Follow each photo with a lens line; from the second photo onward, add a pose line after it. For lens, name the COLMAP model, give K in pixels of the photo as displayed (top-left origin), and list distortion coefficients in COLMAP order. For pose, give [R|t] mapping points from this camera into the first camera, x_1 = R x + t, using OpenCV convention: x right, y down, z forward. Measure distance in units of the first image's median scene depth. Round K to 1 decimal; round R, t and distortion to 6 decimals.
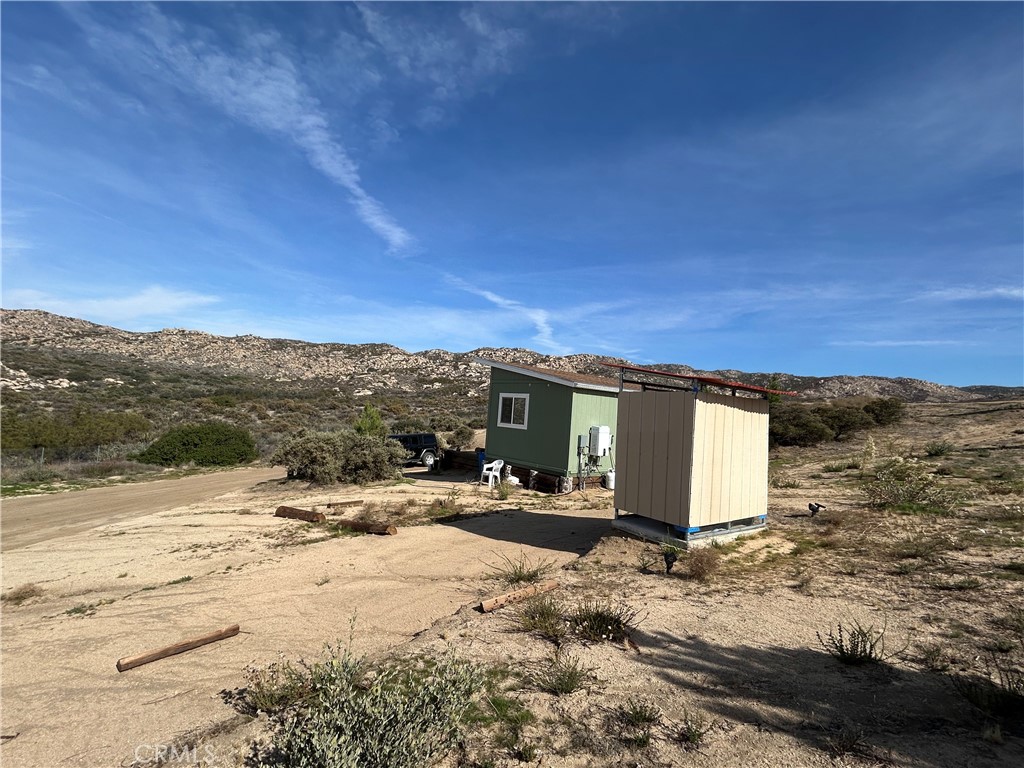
lens RADIAL K [[475.5, 0, 510.5], [0, 475.5, 373.4], [0, 0, 1]] dist [-0.000546, 0.000692]
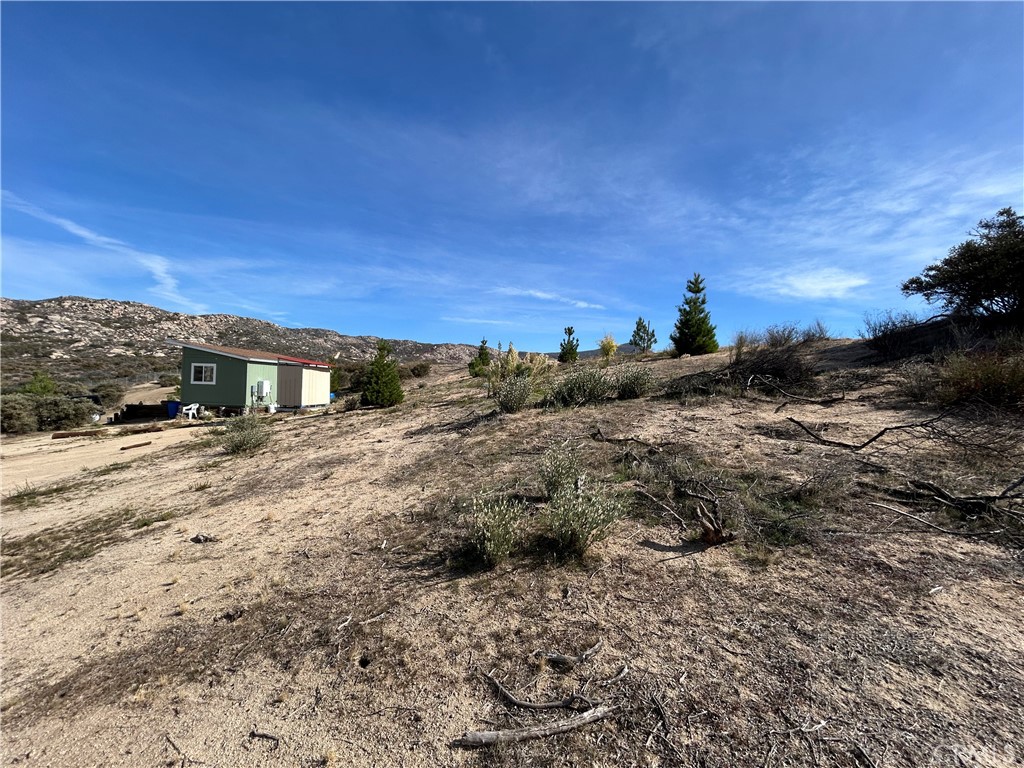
lens RADIAL K [[416.1, 0, 510.6], [0, 416.1, 402.8], [0, 0, 1]] dist [-0.001407, 0.000417]
pose [[0.730402, -0.073476, 0.679054, -0.047384], [-0.032591, 0.989315, 0.142103, -0.014778], [-0.682240, -0.125923, 0.720203, -0.186063]]
